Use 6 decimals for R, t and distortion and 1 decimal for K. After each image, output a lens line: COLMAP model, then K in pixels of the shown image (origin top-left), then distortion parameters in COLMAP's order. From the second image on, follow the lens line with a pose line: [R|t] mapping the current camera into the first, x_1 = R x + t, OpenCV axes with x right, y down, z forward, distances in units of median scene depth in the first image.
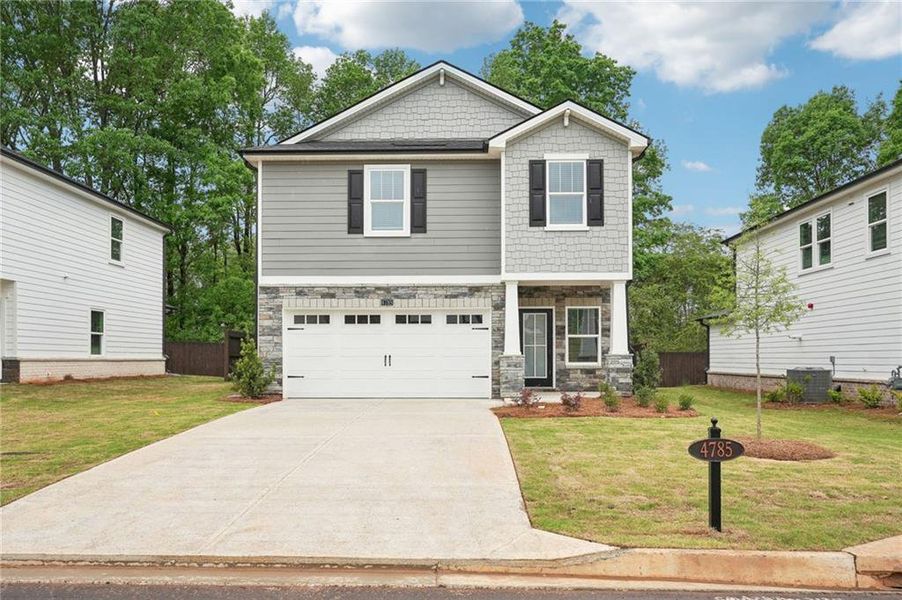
lens RADIAL K [[756.5, 0, 462.8], [0, 756.5, 346.4], [0, 0, 1]] dist [-0.011700, 0.026789]
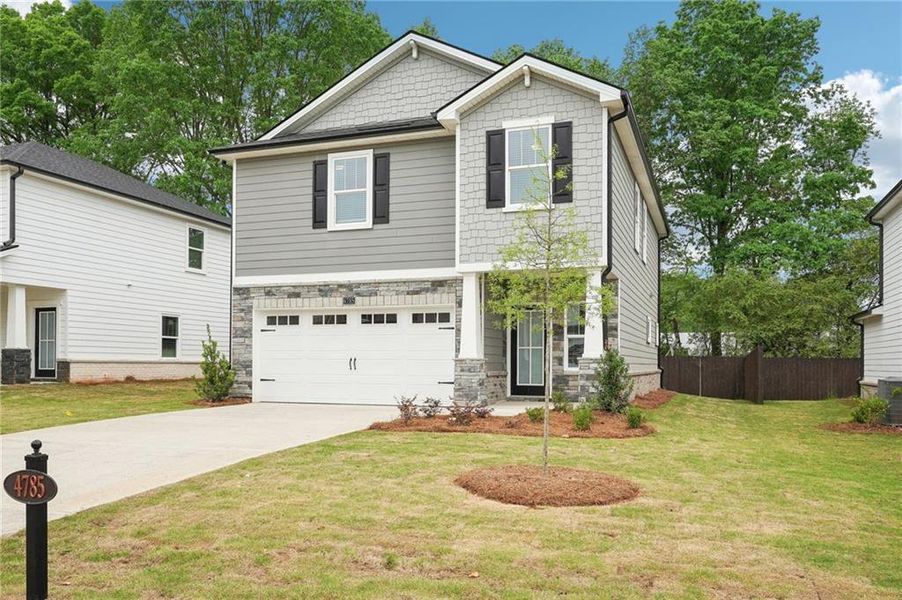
lens RADIAL K [[756.5, 0, 452.9], [0, 756.5, 357.9], [0, 0, 1]] dist [-0.011700, 0.026789]
pose [[0.940408, 0.003600, -0.340030, 0.333031], [-0.001285, 0.999974, 0.007031, 0.004970], [0.340047, -0.006175, 0.940388, 0.172230]]
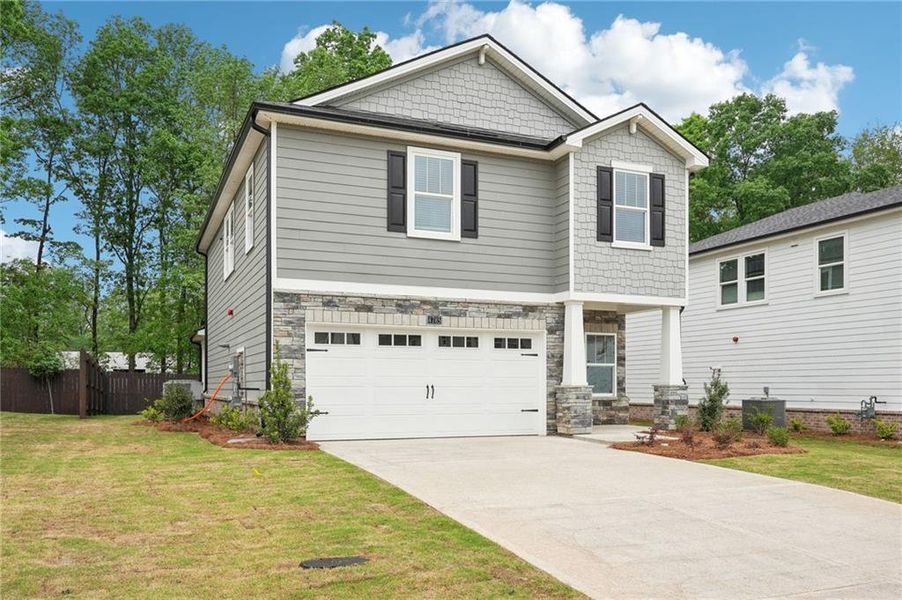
lens RADIAL K [[756.5, 0, 473.7], [0, 756.5, 383.0], [0, 0, 1]] dist [-0.011700, 0.026789]
pose [[0.908007, 0.004457, 0.418930, -0.400075], [-0.009226, 0.999914, 0.009357, 0.001368], [-0.418852, -0.012362, 0.907970, 0.243818]]
